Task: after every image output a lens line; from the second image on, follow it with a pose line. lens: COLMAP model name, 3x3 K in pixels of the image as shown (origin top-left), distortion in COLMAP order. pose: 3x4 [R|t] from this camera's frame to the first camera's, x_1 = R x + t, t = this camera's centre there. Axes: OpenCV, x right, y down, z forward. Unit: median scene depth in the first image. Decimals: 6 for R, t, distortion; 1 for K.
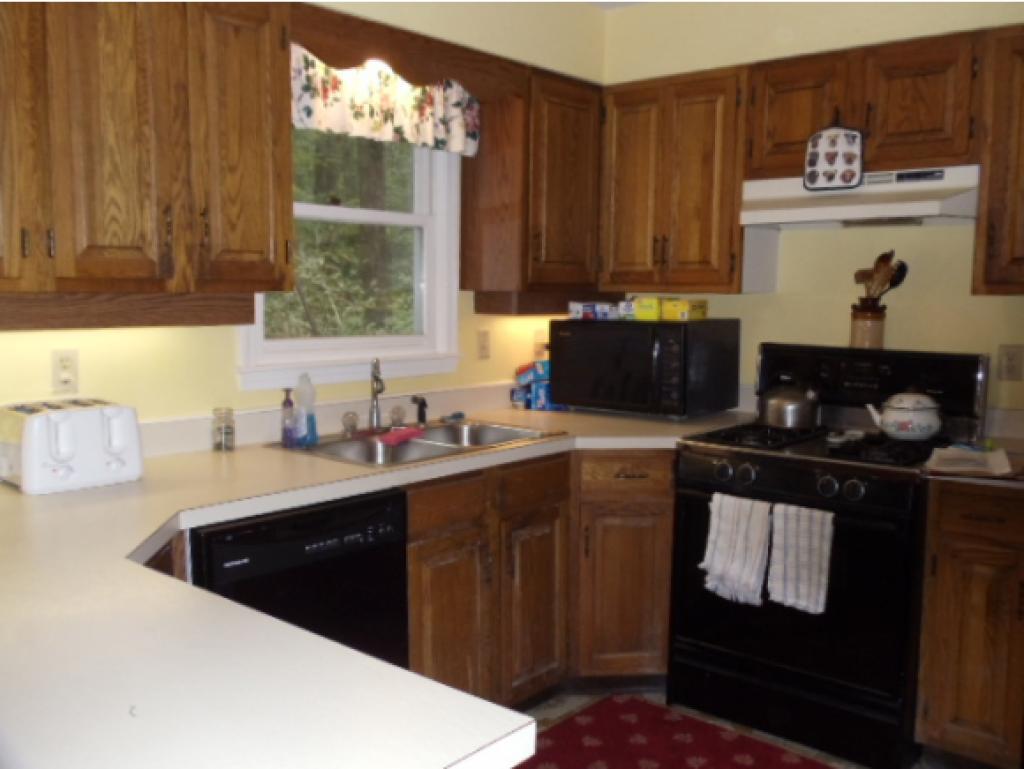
lens RADIAL K [[928.7, 0, 512.0], [0, 928.7, 384.5], [0, 0, 1]] dist [0.070865, -0.171003]
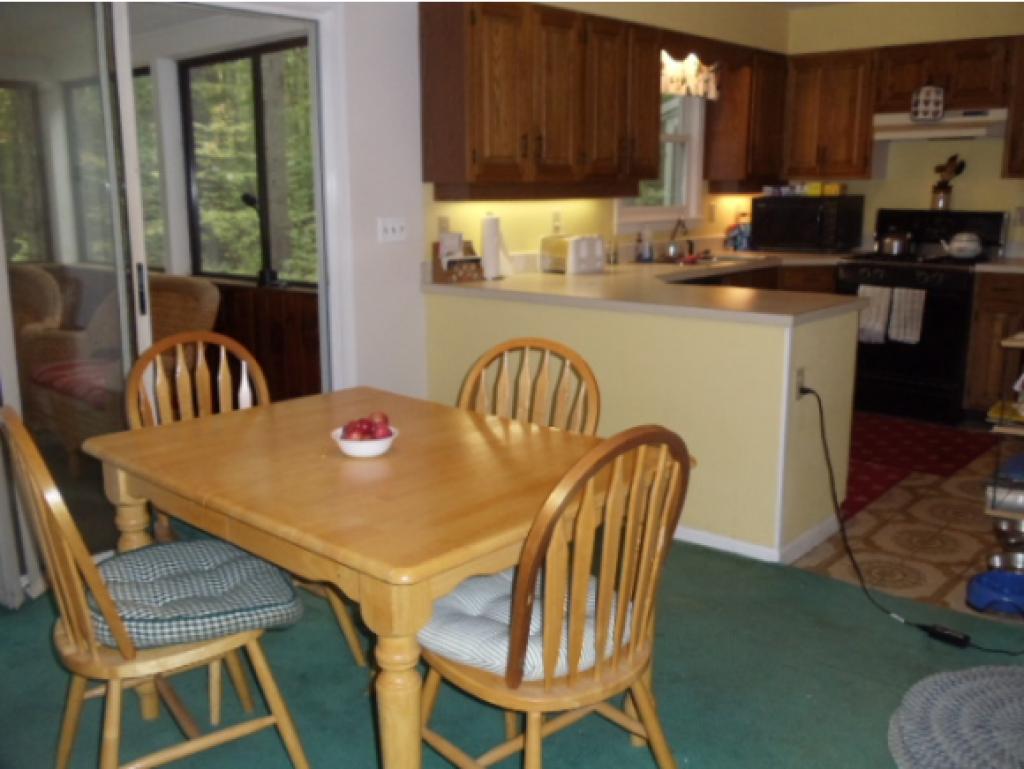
lens RADIAL K [[928.7, 0, 512.0], [0, 928.7, 384.5], [0, 0, 1]] dist [0.070865, -0.171003]
pose [[0.999656, -0.005903, -0.025538, -0.403598], [0.008590, 0.994284, 0.106420, 0.097559], [0.024763, -0.106602, 0.993993, -0.845802]]
